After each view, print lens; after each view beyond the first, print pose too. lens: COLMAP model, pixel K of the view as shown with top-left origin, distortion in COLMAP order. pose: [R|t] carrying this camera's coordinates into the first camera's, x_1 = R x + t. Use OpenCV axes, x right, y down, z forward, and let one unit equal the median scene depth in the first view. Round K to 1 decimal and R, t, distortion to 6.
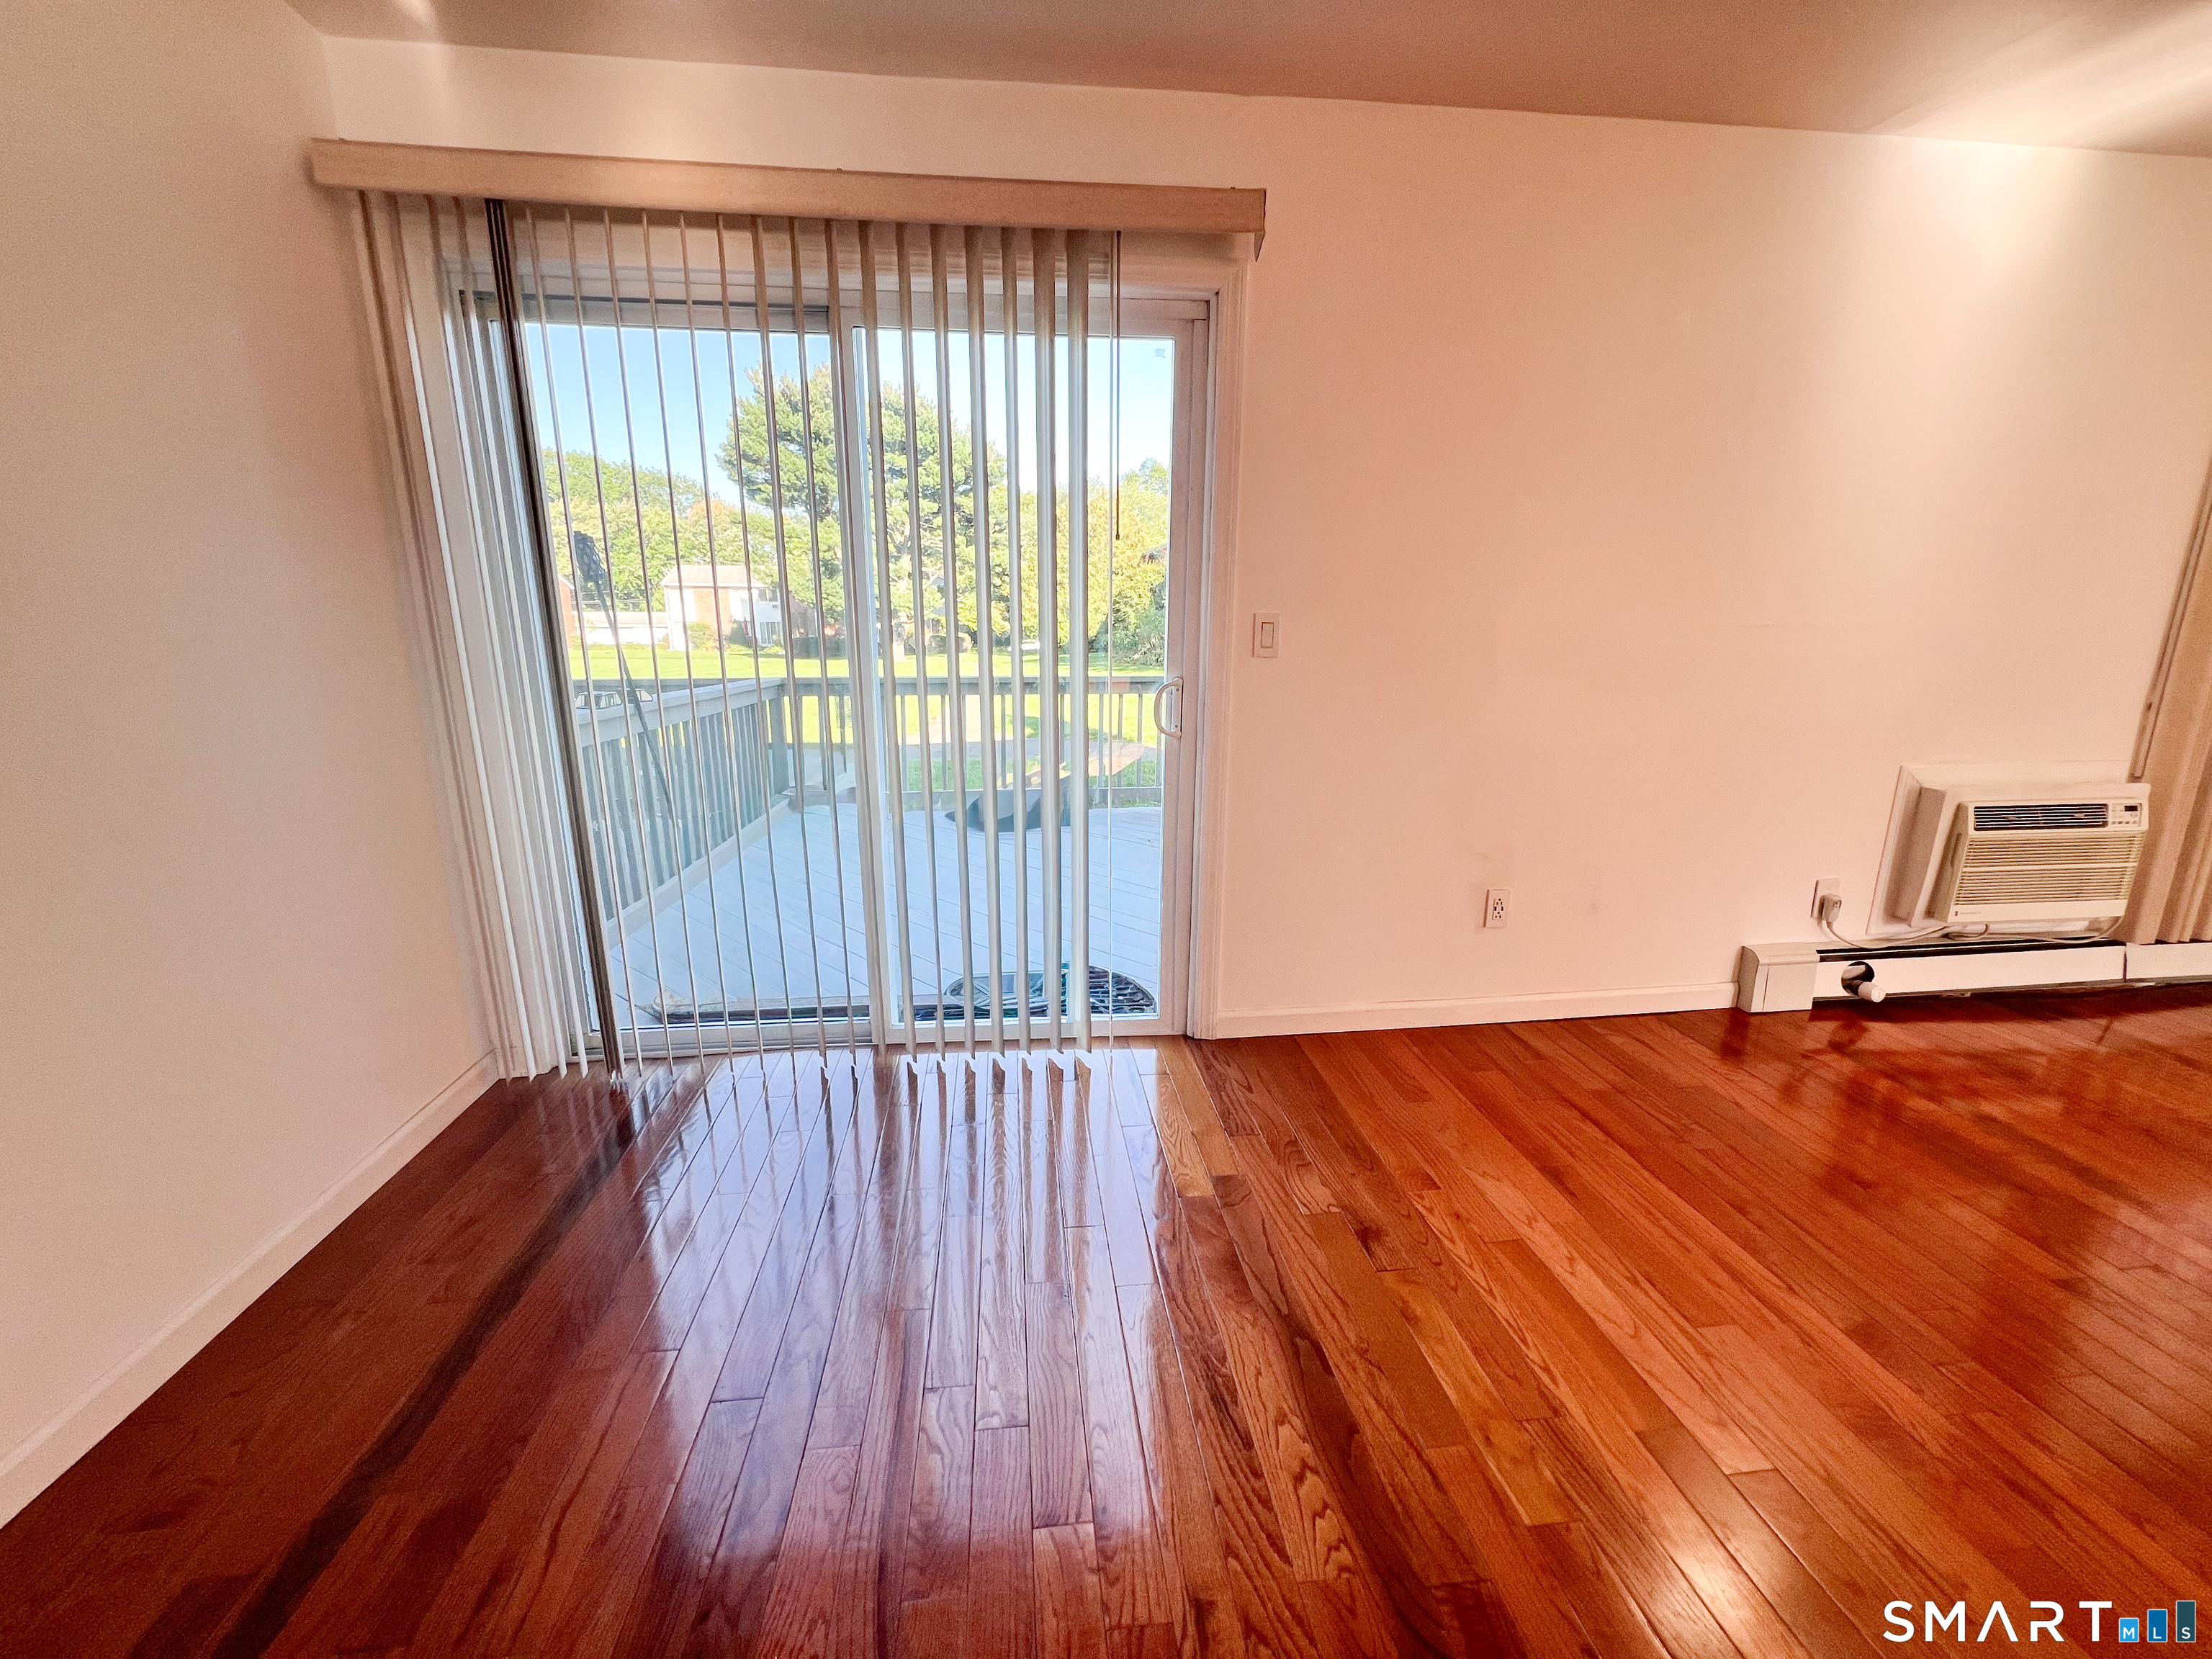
lens RADIAL K [[878.0, 0, 1106.0], [0, 878.0, 829.5], [0, 0, 1]] dist [0.000486, 0.000036]
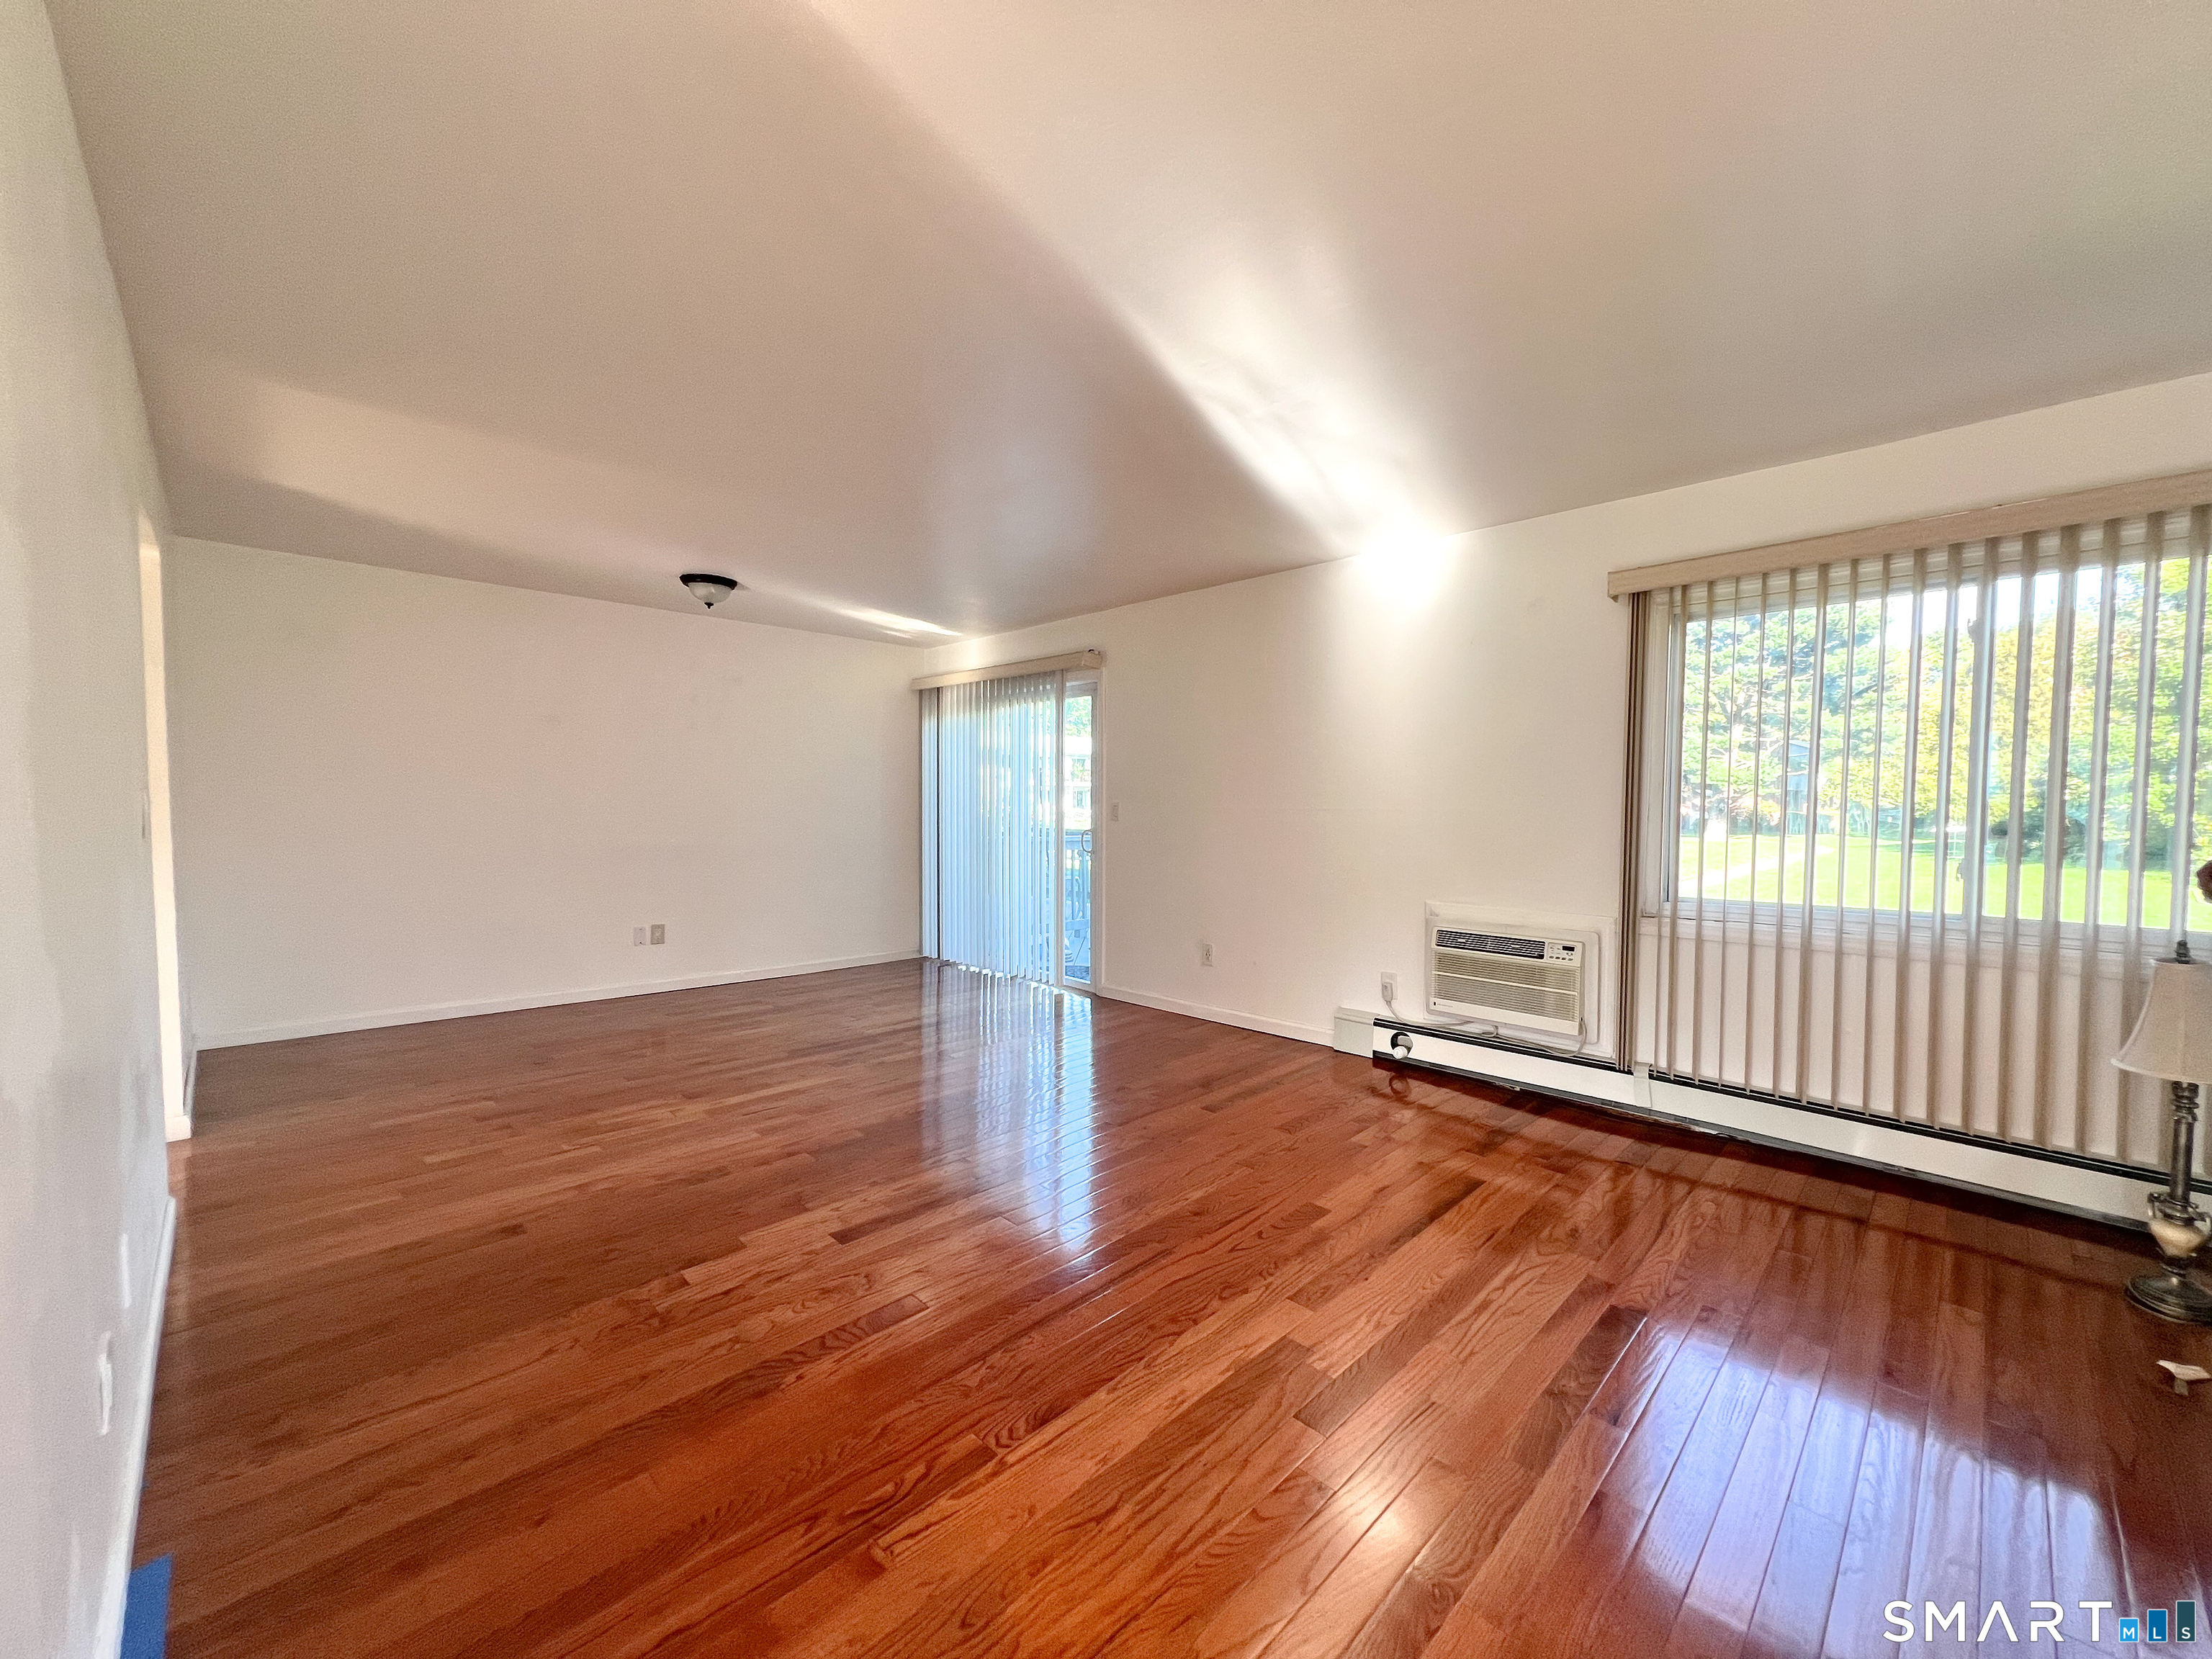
lens RADIAL K [[878.0, 0, 1106.0], [0, 878.0, 829.5], [0, 0, 1]] dist [0.000486, 0.000036]
pose [[0.614044, 0.031800, -0.788631, 1.709583], [-0.183773, 0.977486, -0.103673, 0.062526], [0.767579, 0.208589, 0.606063, -0.345653]]
